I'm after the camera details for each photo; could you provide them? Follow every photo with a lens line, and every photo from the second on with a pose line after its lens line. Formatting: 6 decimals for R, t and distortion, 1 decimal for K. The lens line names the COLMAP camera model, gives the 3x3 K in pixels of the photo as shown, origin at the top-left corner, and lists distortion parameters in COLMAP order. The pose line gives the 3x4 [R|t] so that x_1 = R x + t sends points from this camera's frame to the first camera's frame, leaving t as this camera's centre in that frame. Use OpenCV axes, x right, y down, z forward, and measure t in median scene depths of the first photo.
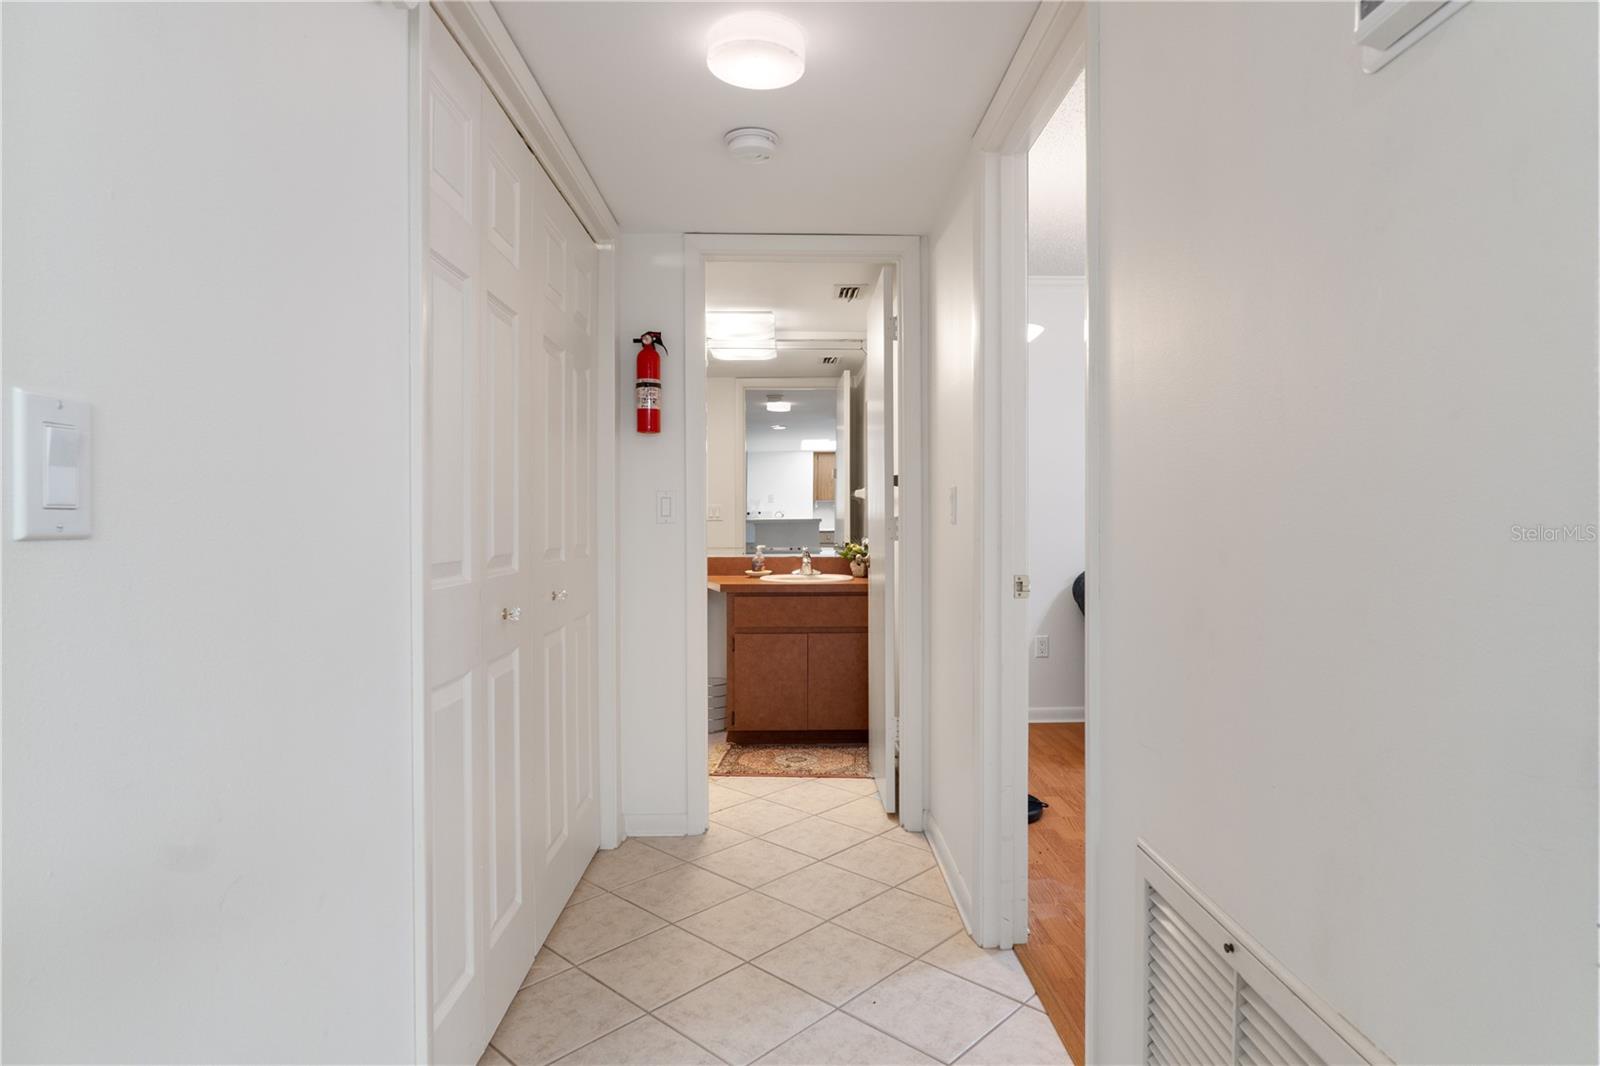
lens RADIAL K [[878.8, 0, 800.3], [0, 878.8, 528.1], [0, 0, 1]] dist [0.001119, -0.002315]
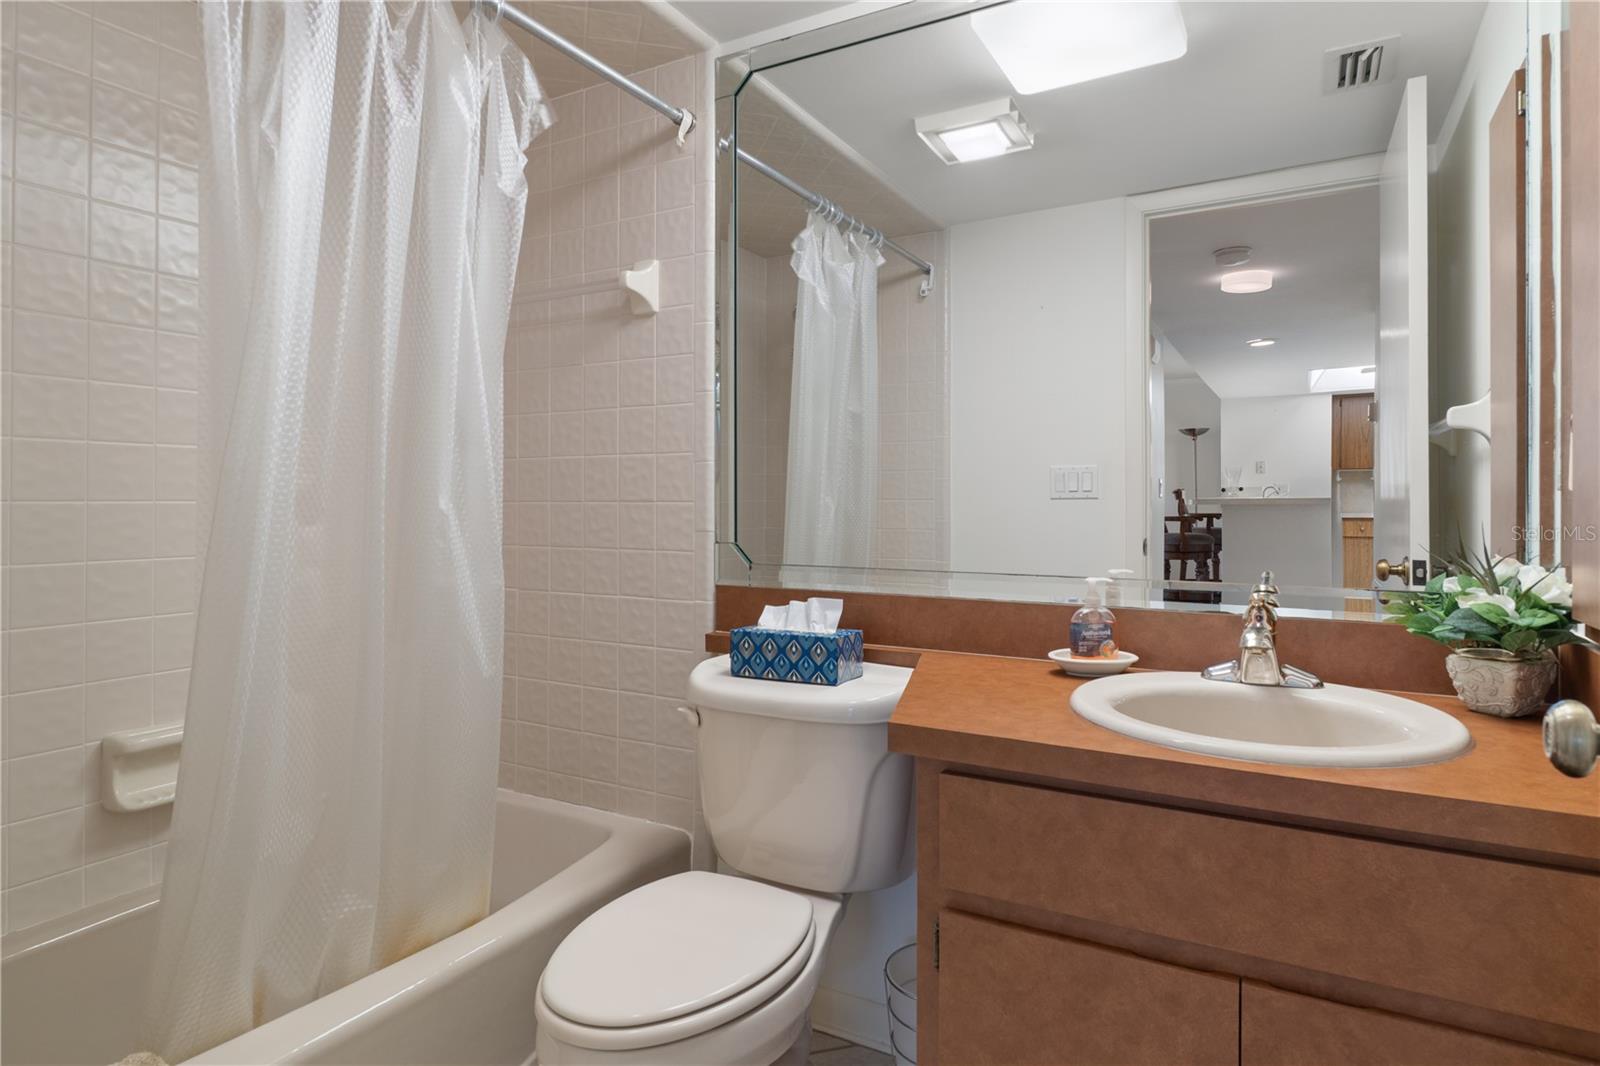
lens RADIAL K [[878.8, 0, 806.4], [0, 878.8, 498.9], [0, 0, 1]] dist [0.001119, -0.002315]
pose [[0.861770, 0.001644, -0.507297, 0.021923], [-0.006957, 0.999939, -0.008578, -0.003506], [0.507252, 0.010921, 0.861729, 0.593268]]
